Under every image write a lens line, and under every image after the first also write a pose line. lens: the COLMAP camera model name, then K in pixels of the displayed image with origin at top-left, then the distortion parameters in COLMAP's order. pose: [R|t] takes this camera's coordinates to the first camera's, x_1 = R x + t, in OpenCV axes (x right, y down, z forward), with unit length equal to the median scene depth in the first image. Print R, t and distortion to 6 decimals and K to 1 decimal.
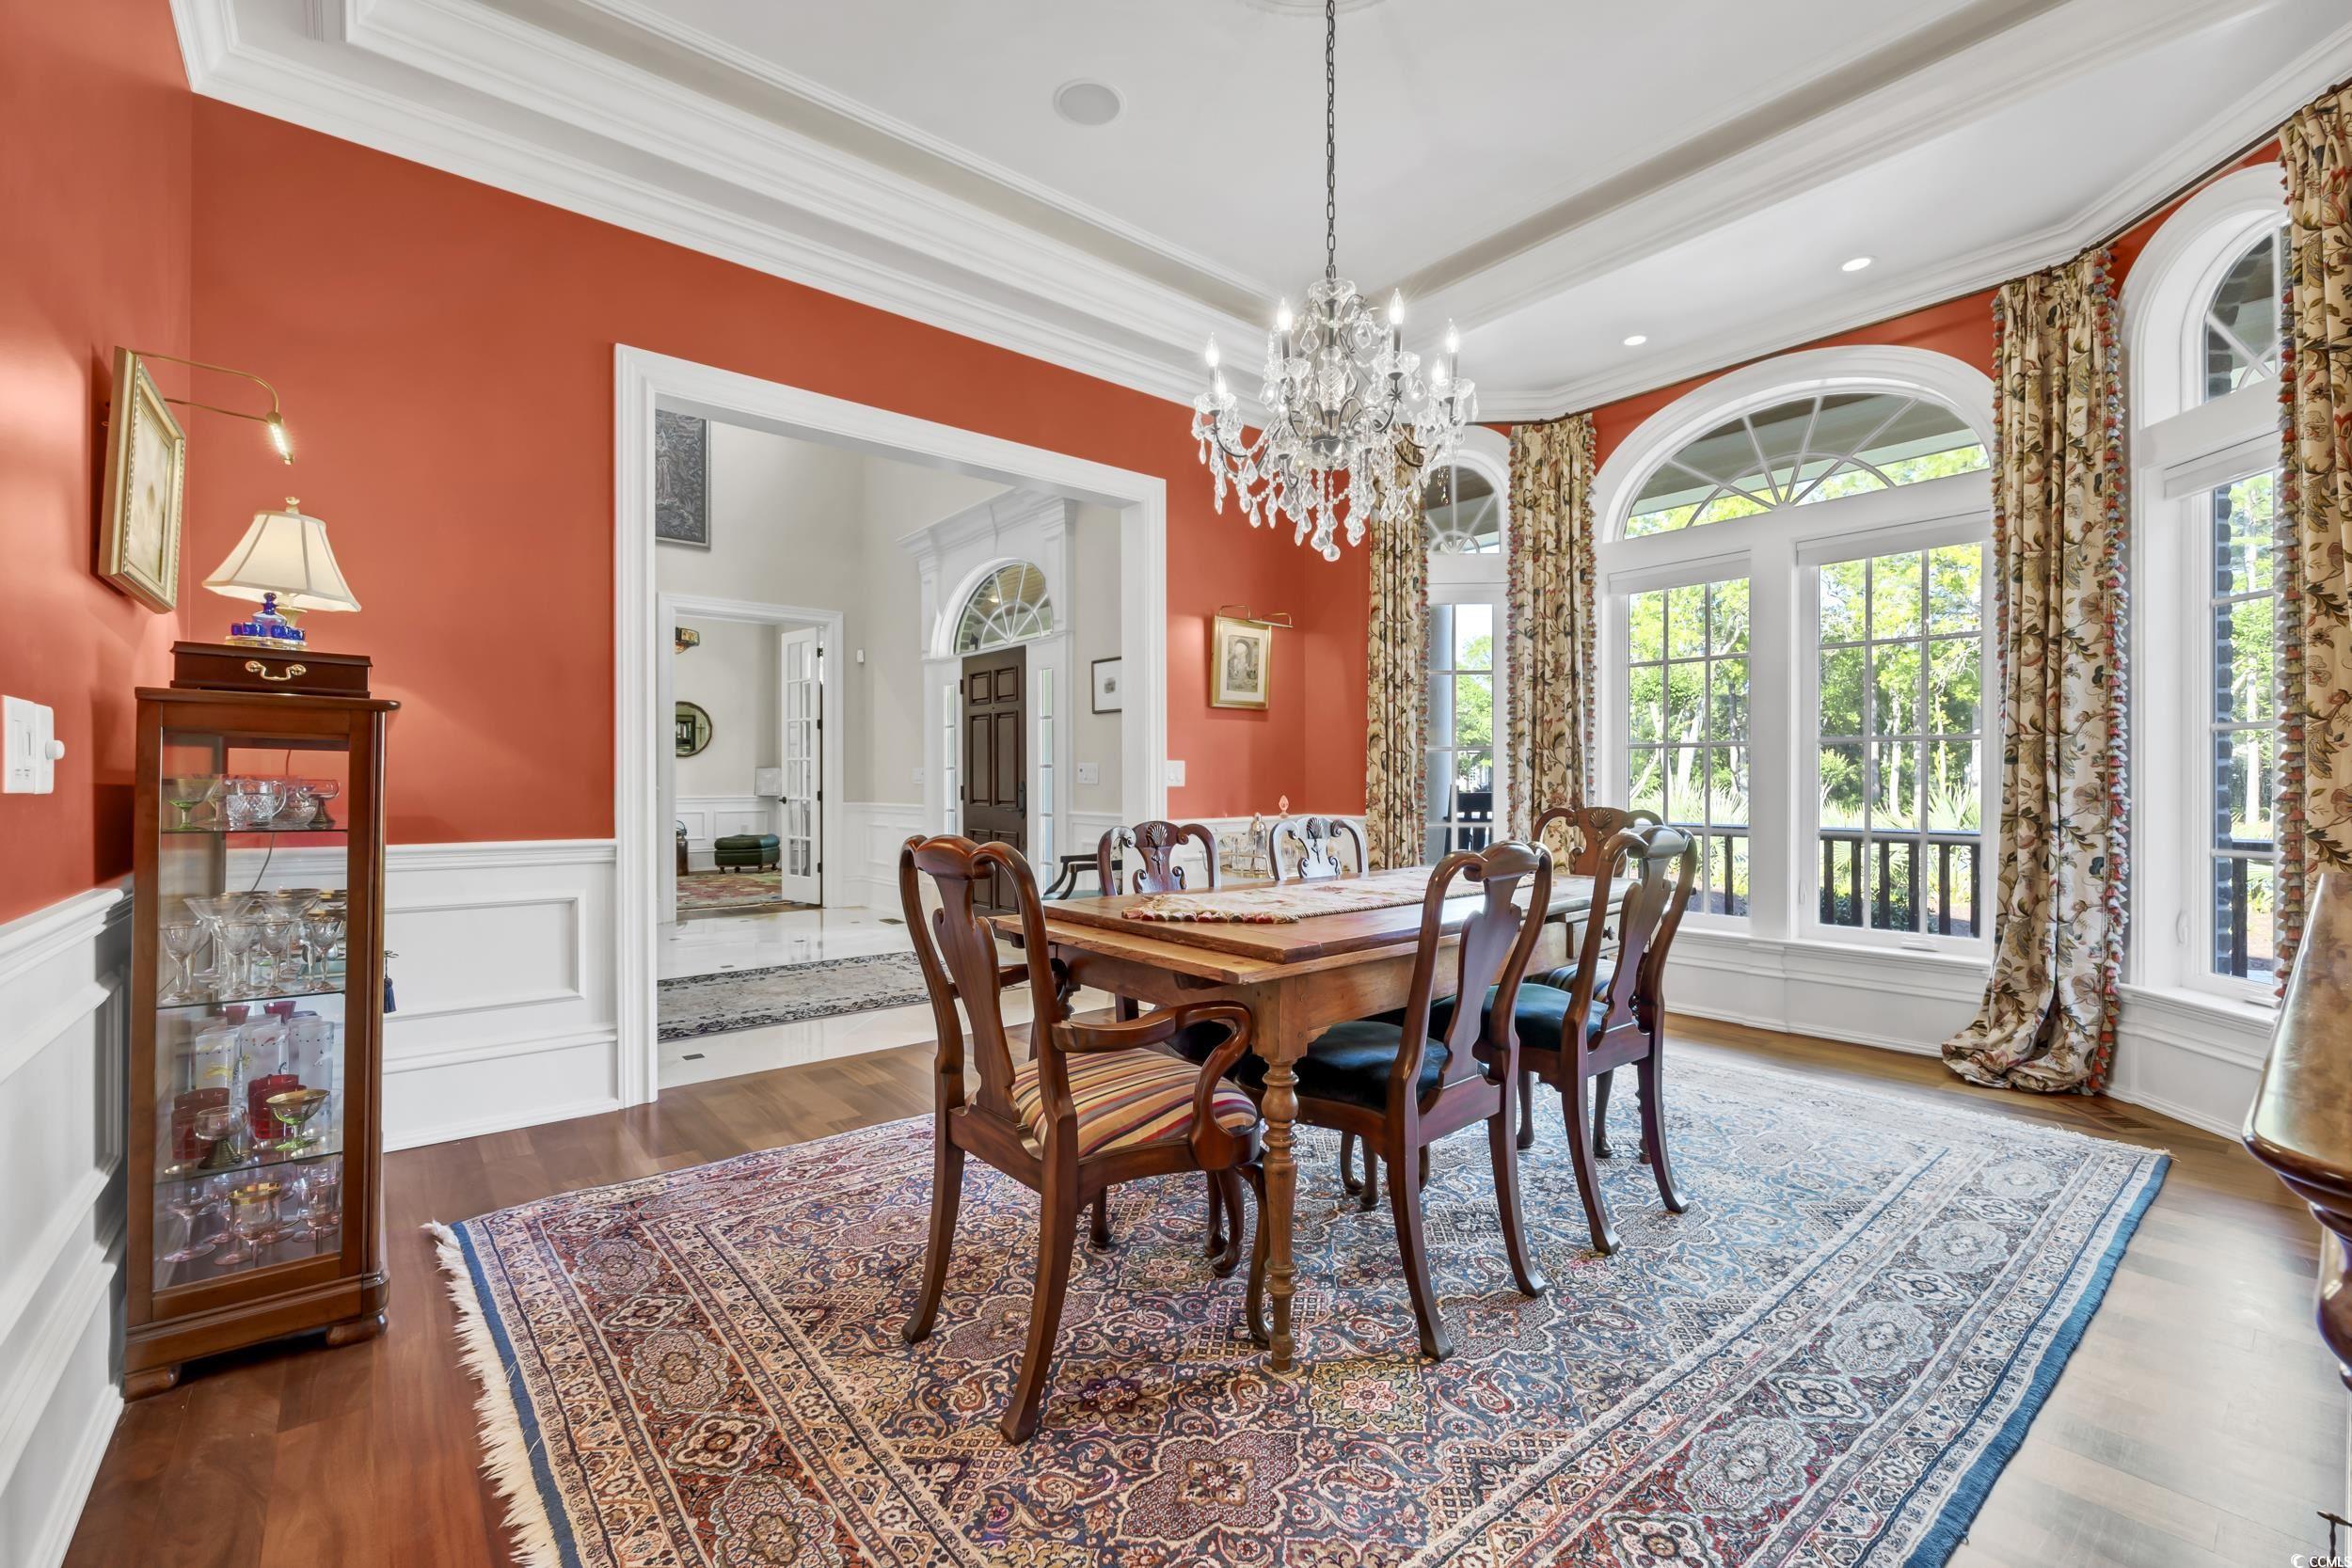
lens RADIAL K [[1001.9, 0, 1180.8], [0, 1001.9, 780.6], [0, 0, 1]] dist [-0.001805, 0.000214]
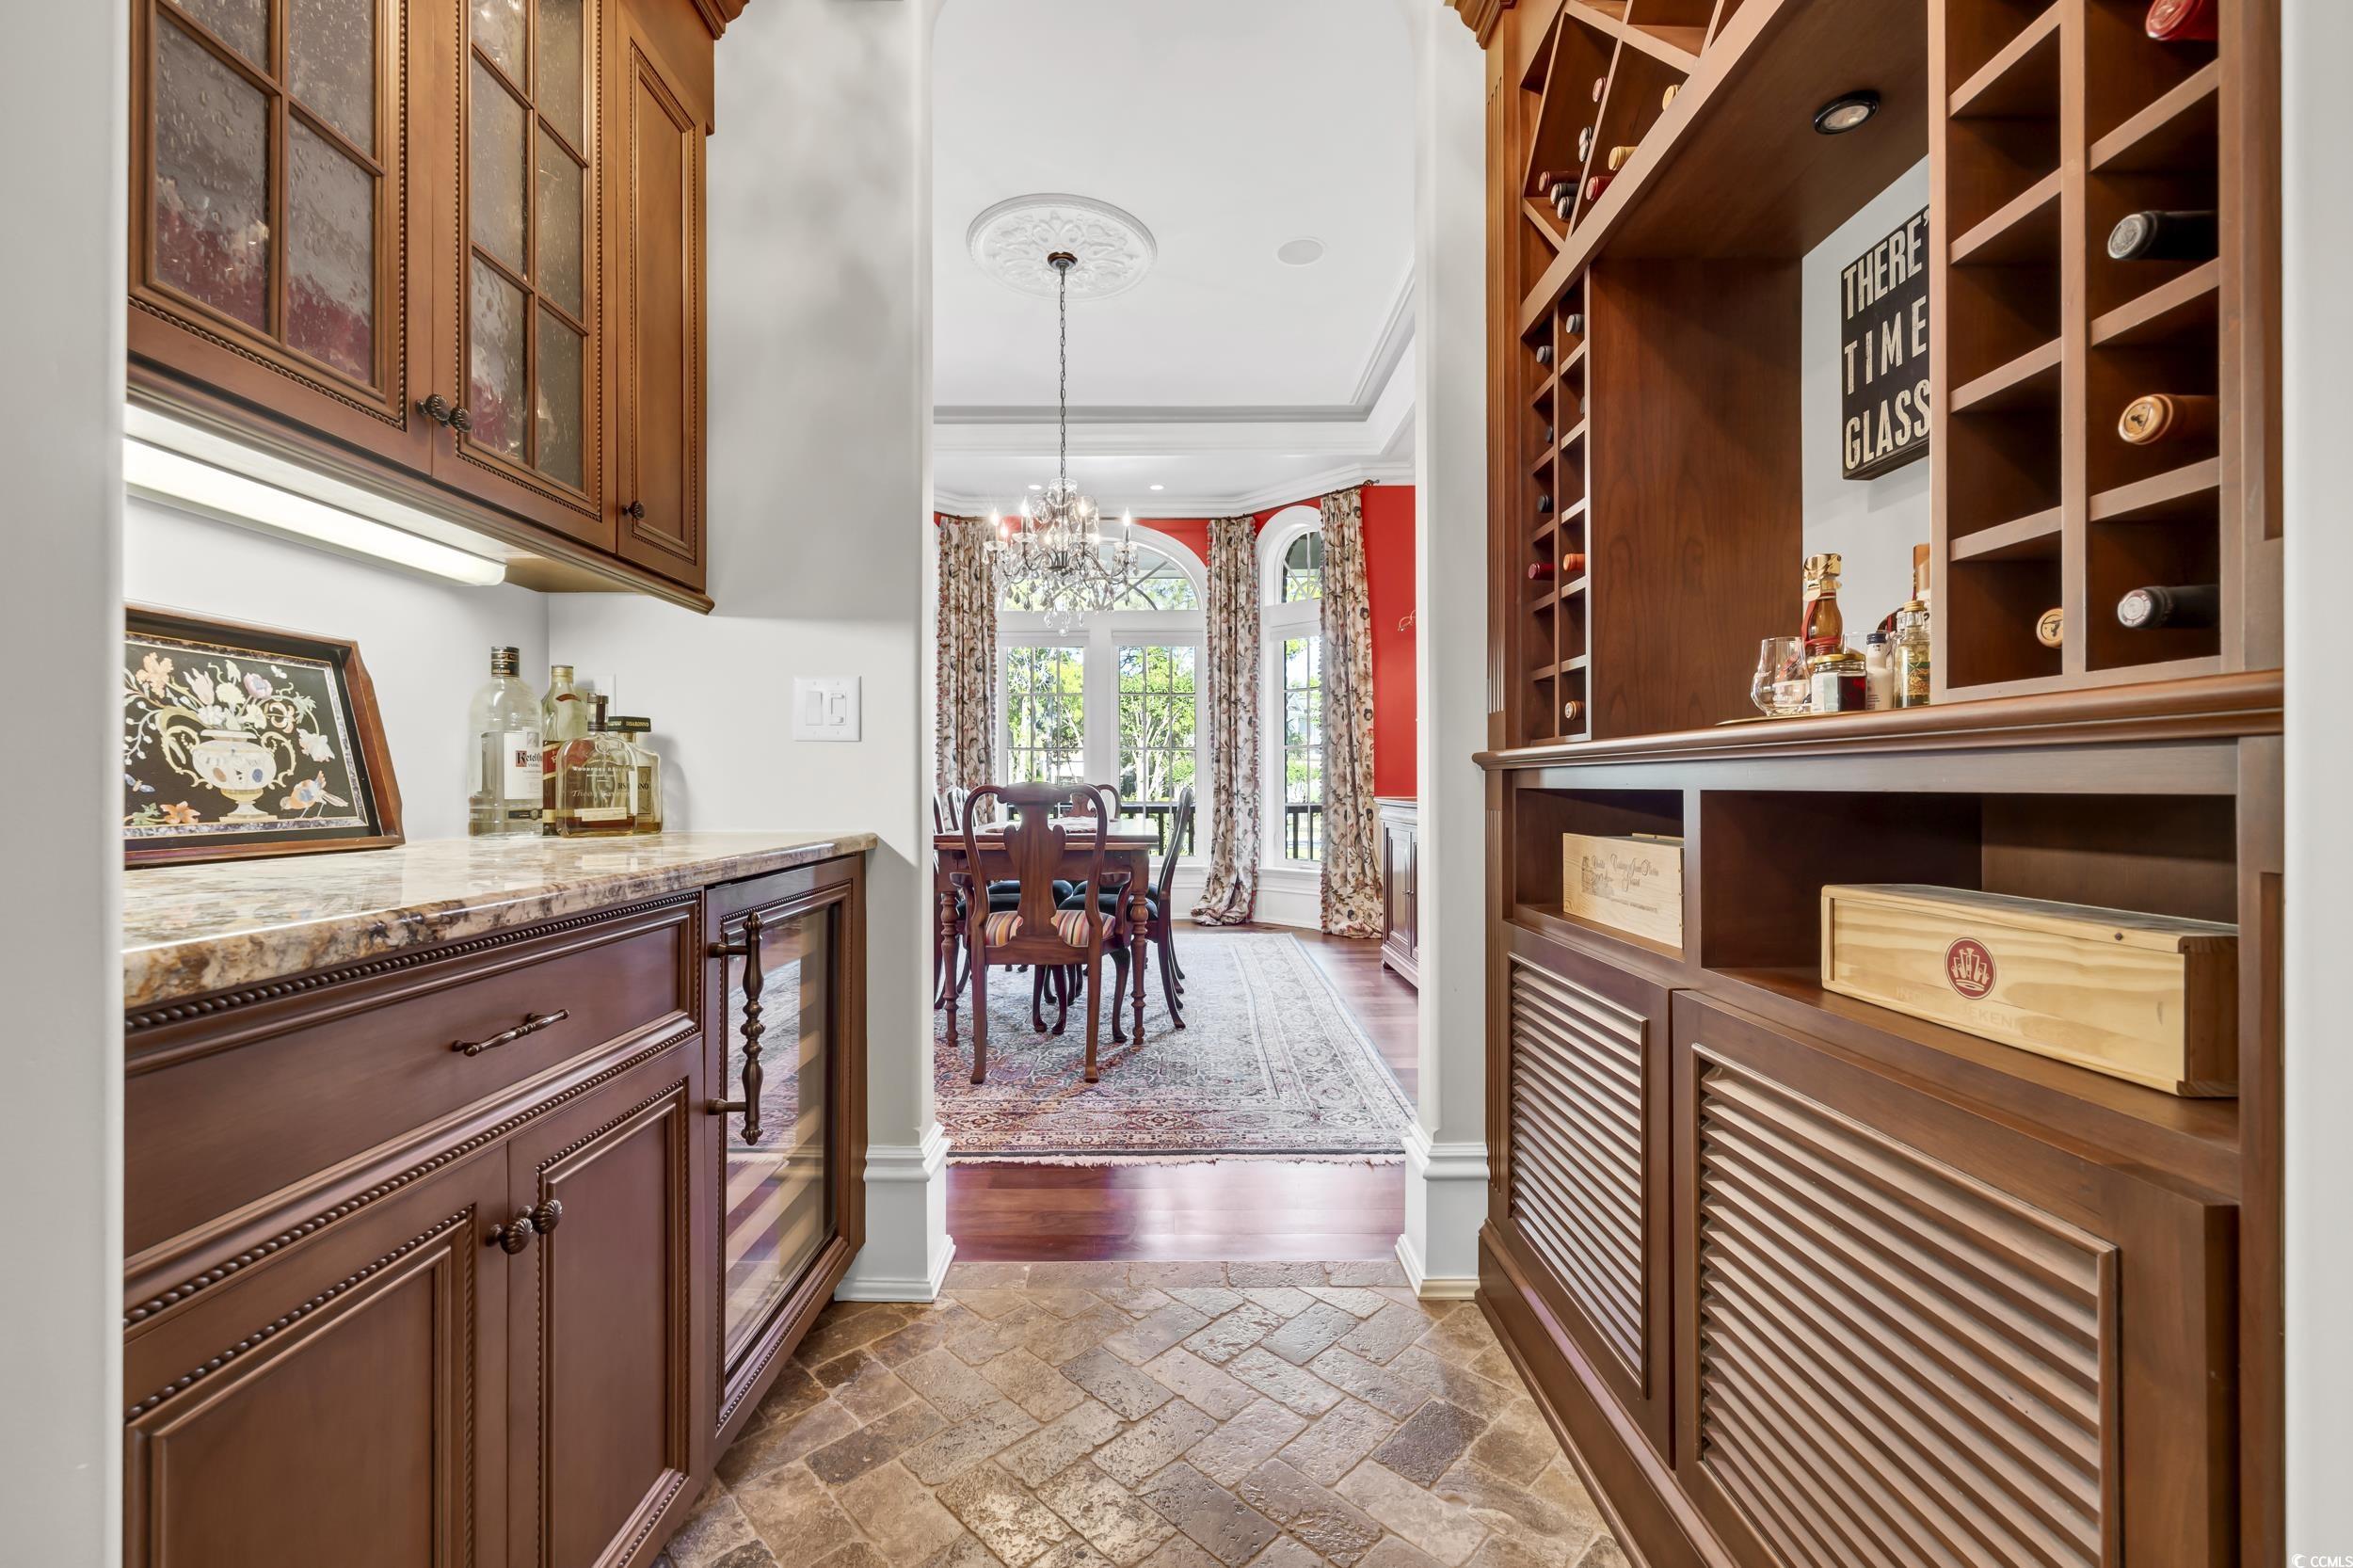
lens RADIAL K [[1002.4, 0, 1191.4], [0, 1002.4, 785.4], [0, 0, 1]] dist [-0.001805, 0.000214]
pose [[0.619609, 0.000520, 0.784910, -0.783094], [-0.000567, 1.000000, -0.000215, 0.029213], [-0.784910, -0.000312, 0.619609, -0.194554]]
